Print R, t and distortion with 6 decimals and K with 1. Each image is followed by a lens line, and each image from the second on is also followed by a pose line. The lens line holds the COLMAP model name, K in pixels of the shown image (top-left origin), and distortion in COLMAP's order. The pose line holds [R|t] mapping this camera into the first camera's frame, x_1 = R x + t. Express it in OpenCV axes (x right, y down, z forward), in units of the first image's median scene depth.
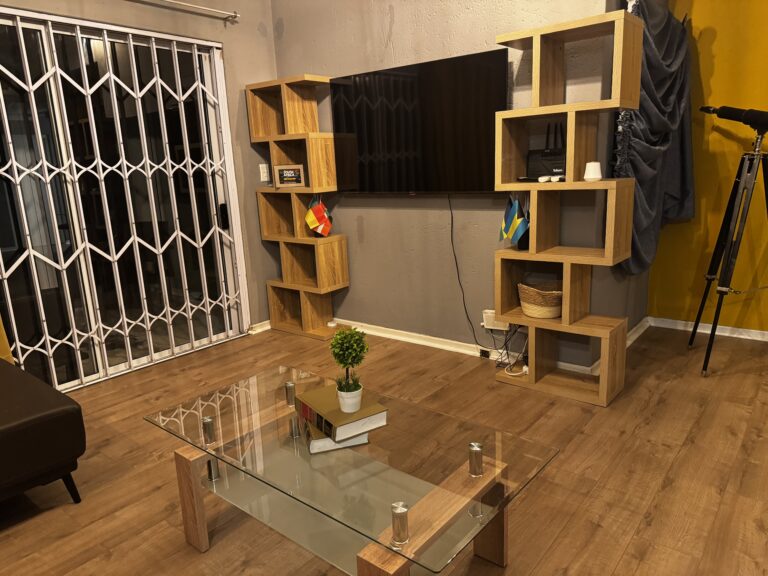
lens RADIAL K [[542.3, 0, 385.1], [0, 542.3, 291.9], [0, 0, 1]] dist [-0.003908, -0.000245]
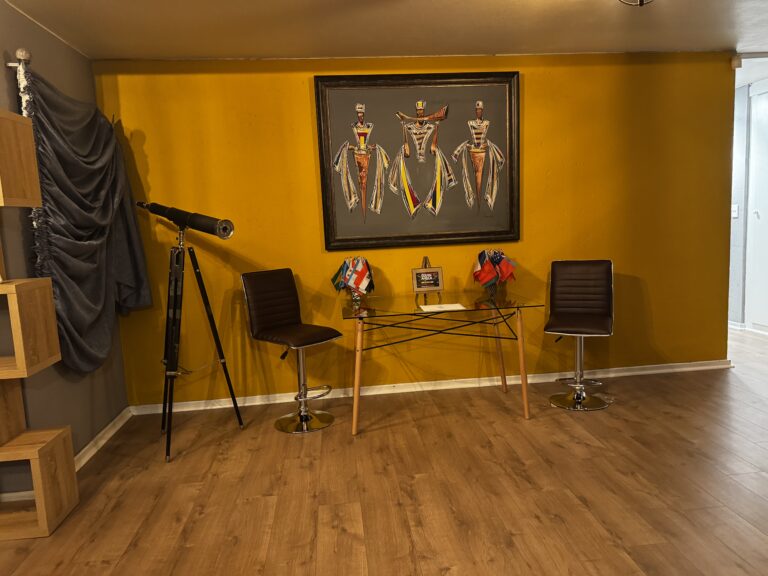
lens RADIAL K [[539.3, 0, 384.0], [0, 539.3, 288.0], [0, 0, 1]] dist [-0.000792, -0.002107]
pose [[0.705914, -0.078798, 0.703901, 0.192530], [0.174932, 0.982402, -0.065457, -0.027318], [-0.686356, 0.169342, 0.707276, -0.049670]]
